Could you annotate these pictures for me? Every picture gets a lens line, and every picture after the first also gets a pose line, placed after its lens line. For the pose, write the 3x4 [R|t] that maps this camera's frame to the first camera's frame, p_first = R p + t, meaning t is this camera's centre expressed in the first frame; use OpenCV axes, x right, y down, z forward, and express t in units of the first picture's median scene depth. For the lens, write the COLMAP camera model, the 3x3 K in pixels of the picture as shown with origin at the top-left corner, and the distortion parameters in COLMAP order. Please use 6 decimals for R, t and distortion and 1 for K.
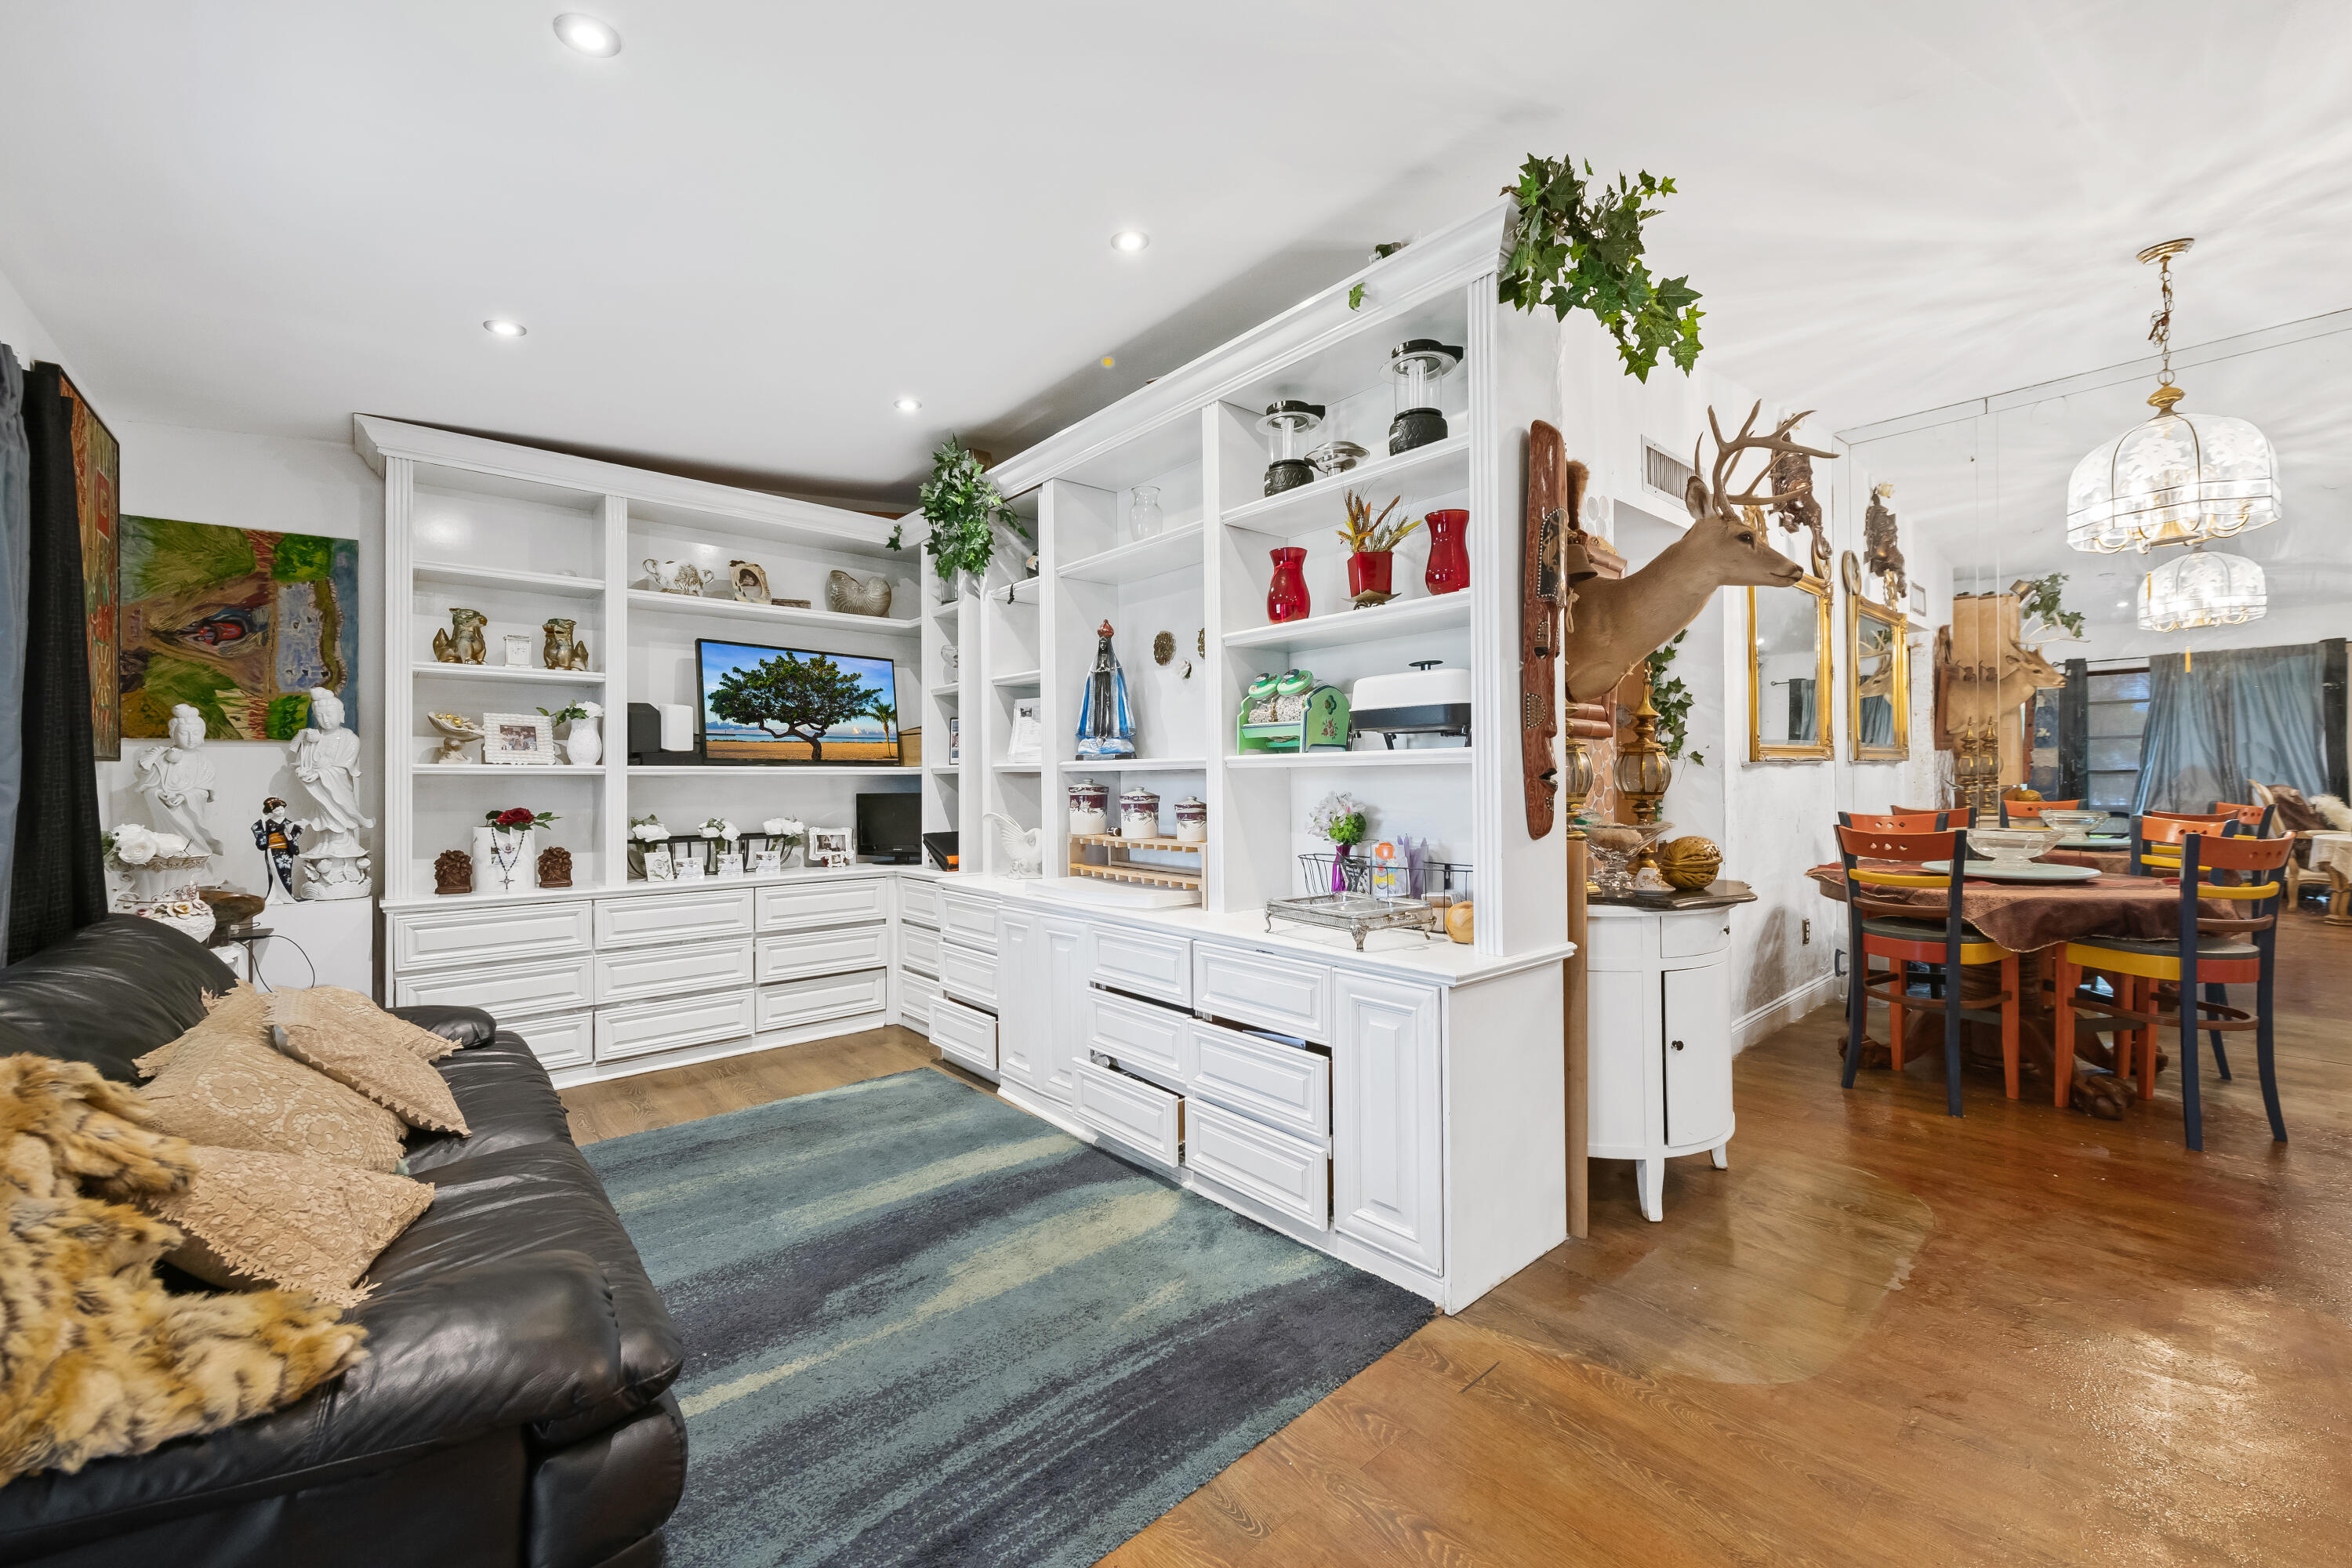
lens RADIAL K [[928.4, 0, 1167.9], [0, 928.4, 782.5], [0, 0, 1]] dist [0.001321, -0.002455]
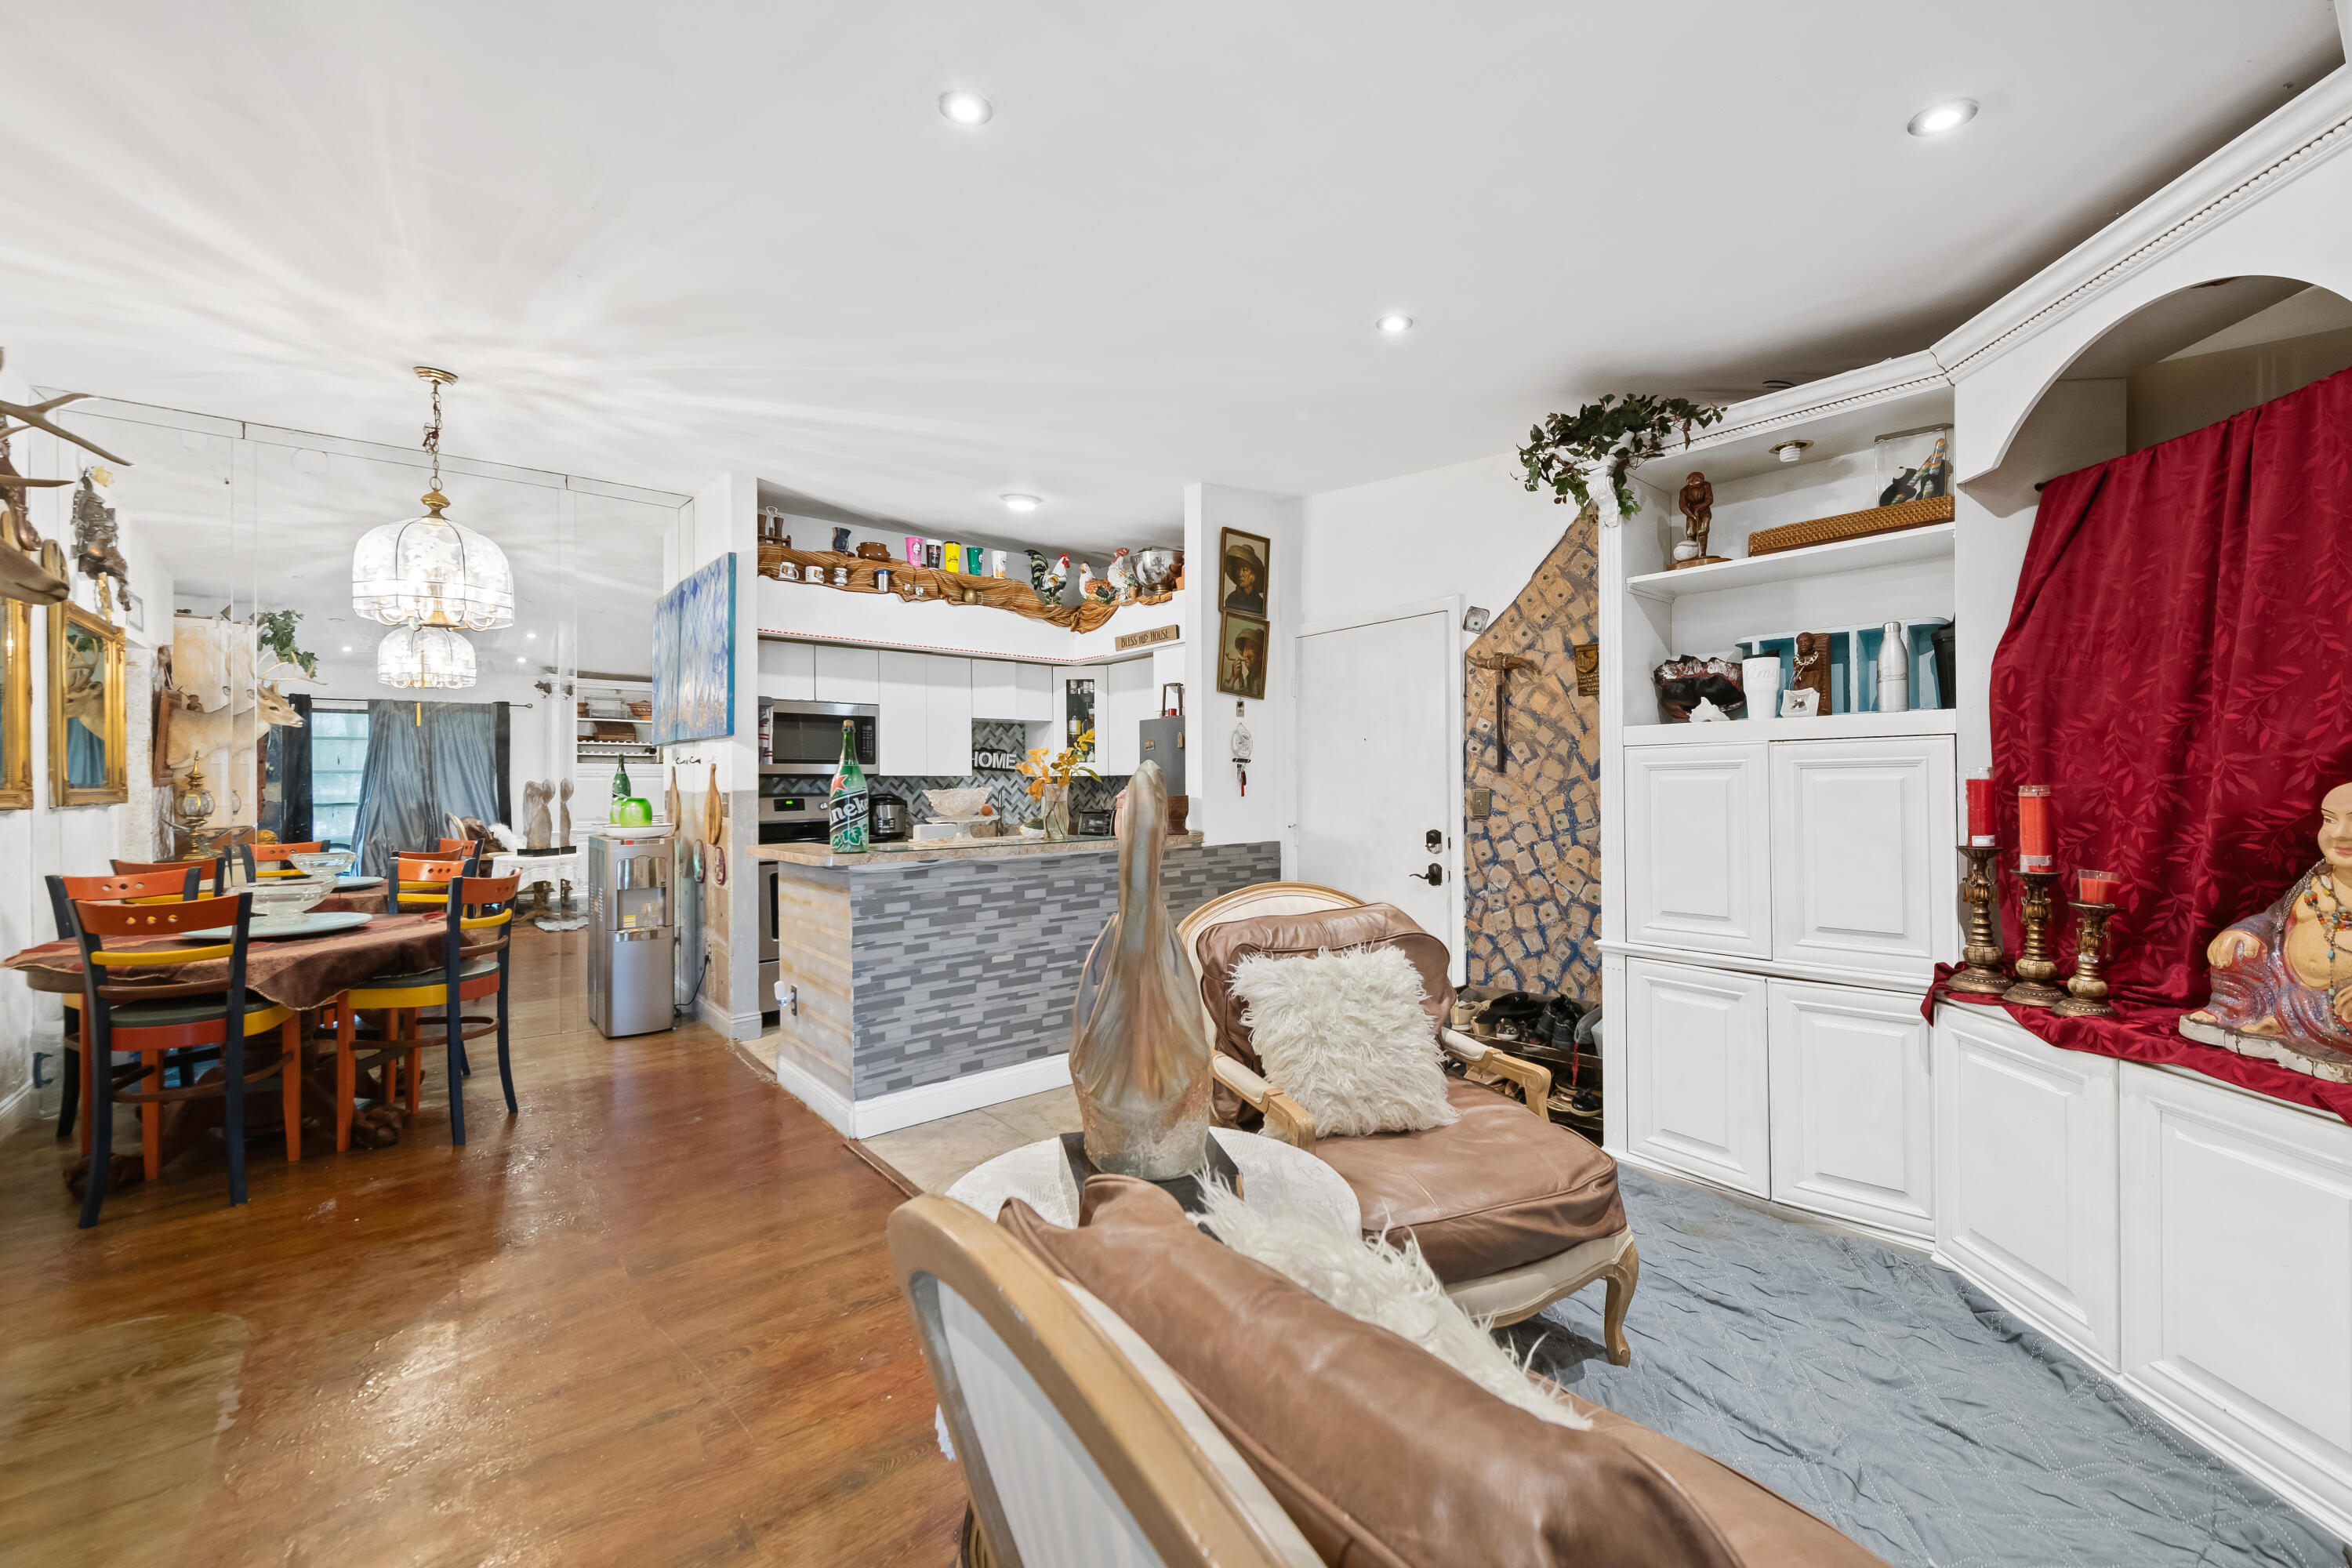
lens RADIAL K [[928.4, 0, 1212.6], [0, 928.4, 782.7], [0, 0, 1]] dist [0.001321, -0.002455]
pose [[0.001509, 0.014311, 0.999896, -0.068203], [0.012151, 0.999824, -0.014328, -0.030740], [-0.999925, 0.012172, 0.001335, 0.025816]]
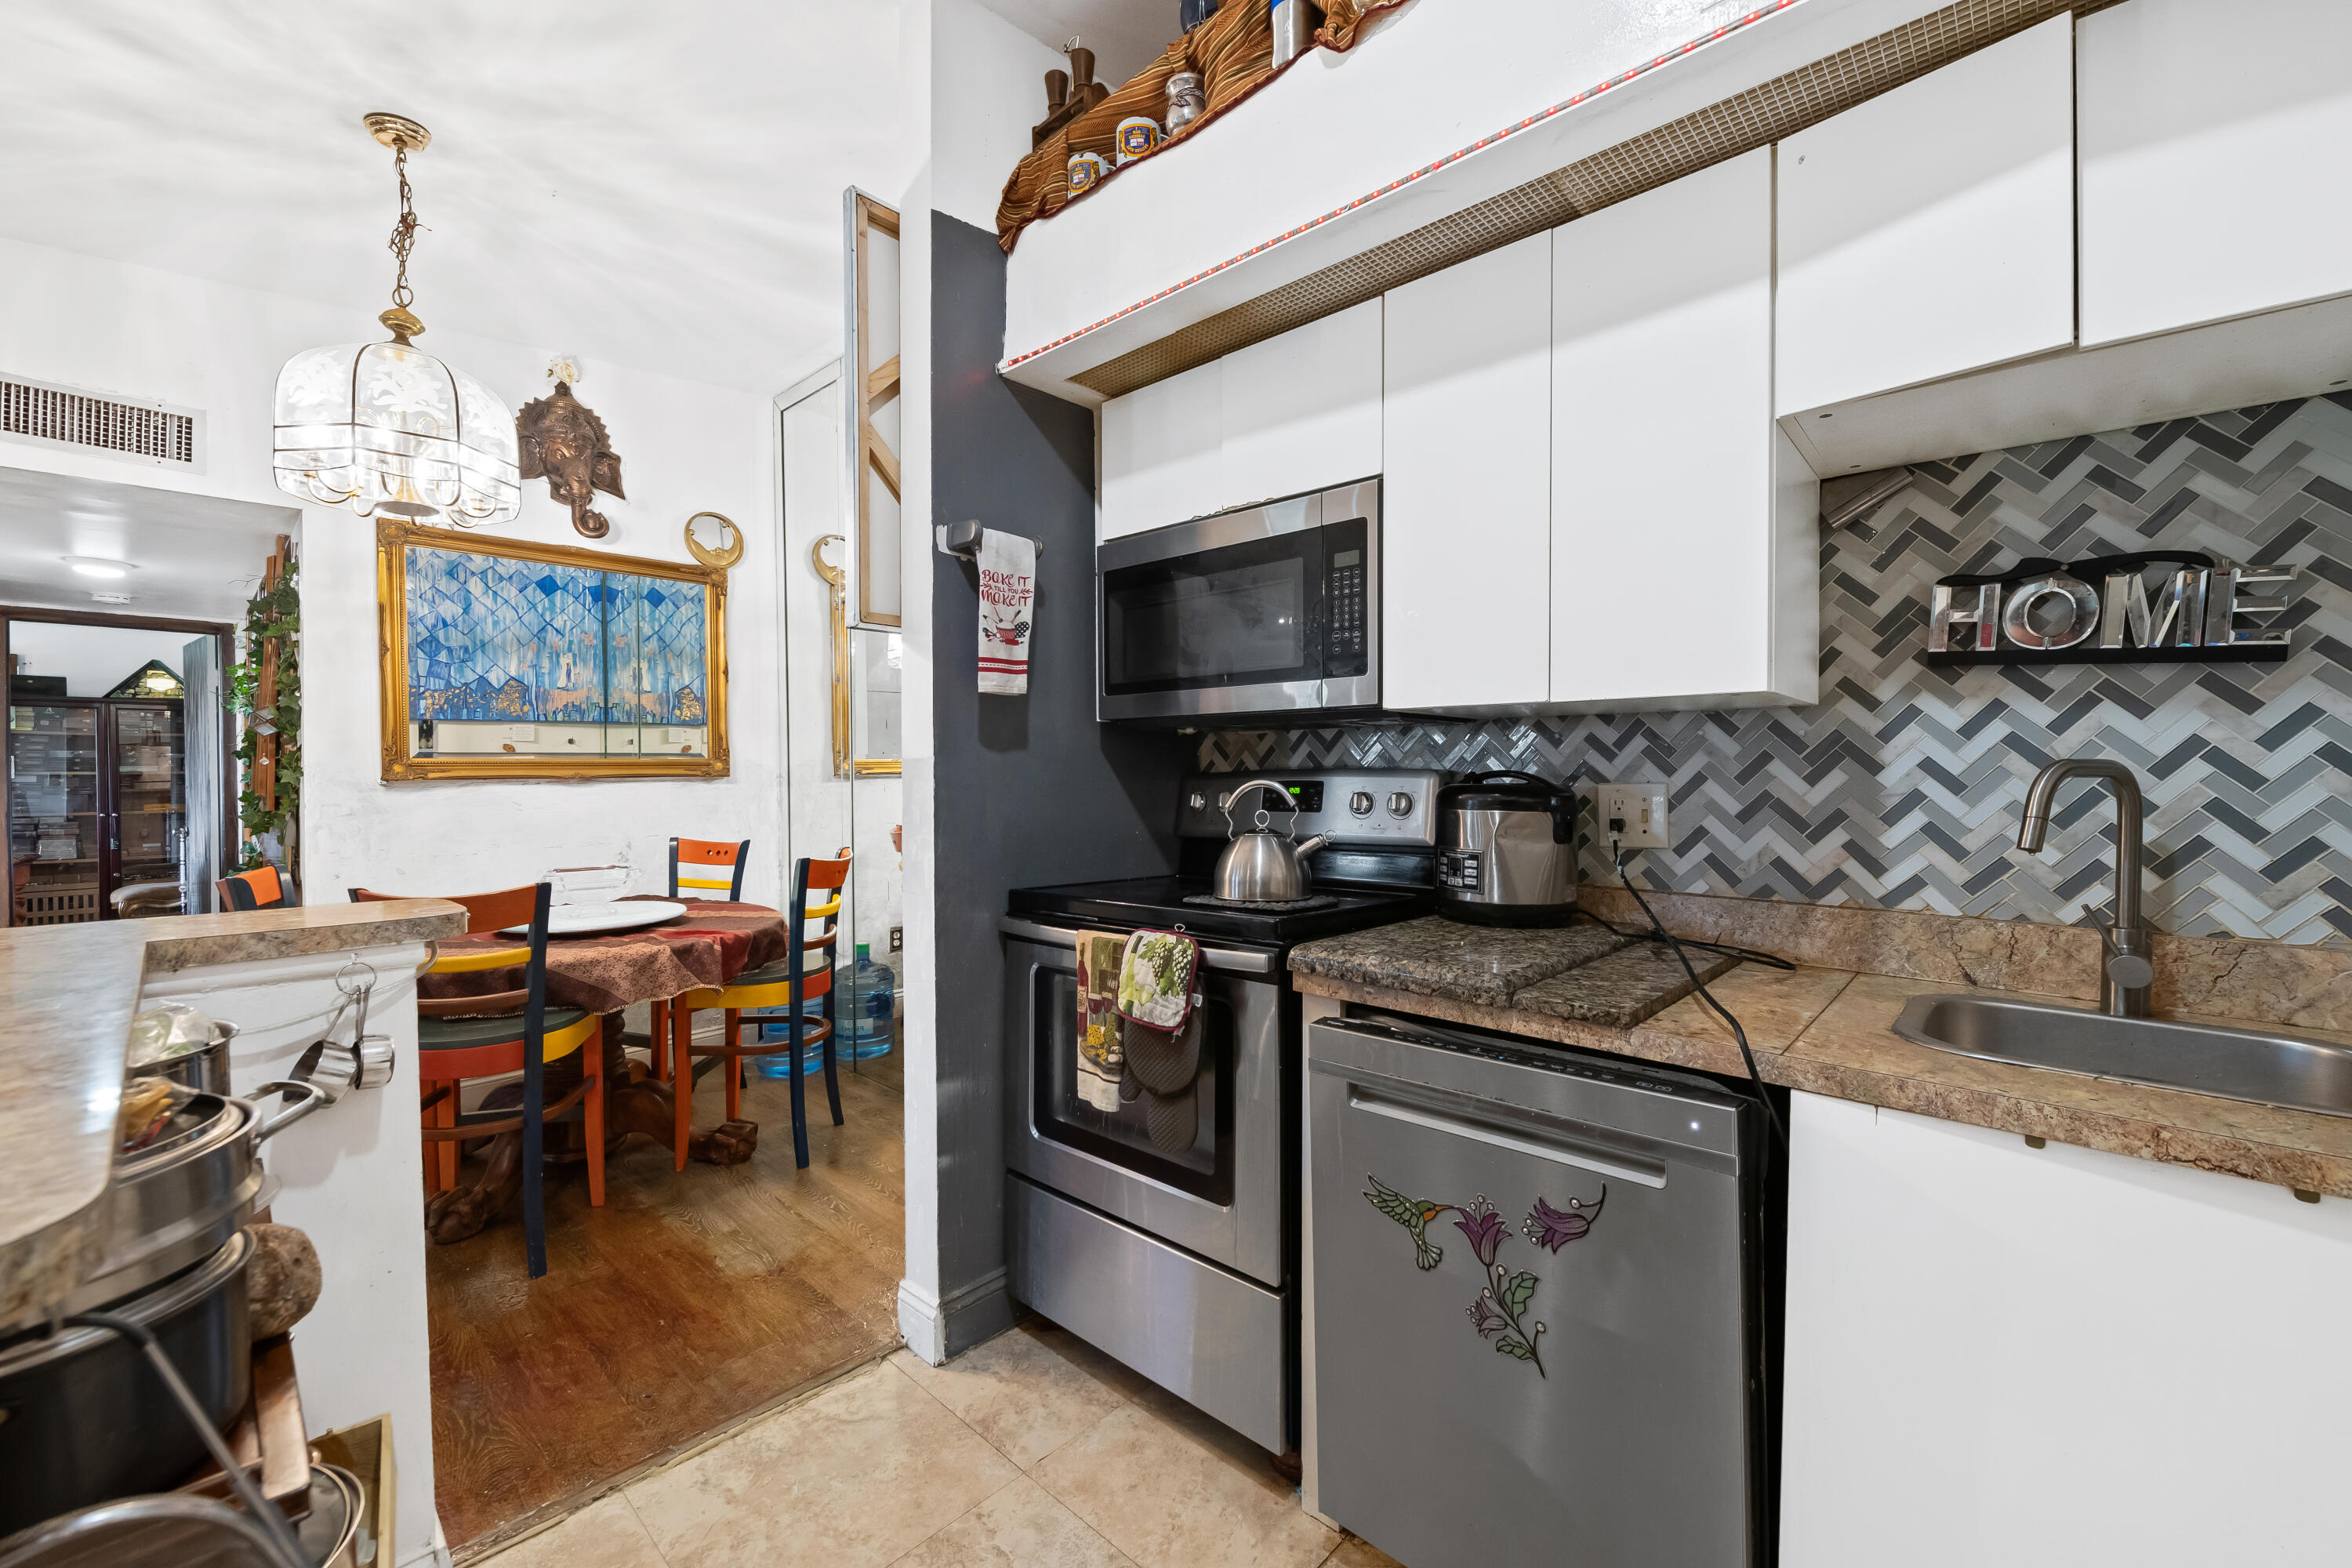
lens RADIAL K [[928.4, 0, 1177.7], [0, 928.4, 787.1], [0, 0, 1]] dist [0.001321, -0.002455]
pose [[0.994664, 0.006348, 0.102967, 1.437007], [-0.007992, 0.999847, 0.015562, -0.040194], [-0.102853, -0.016302, 0.994563, 0.135864]]
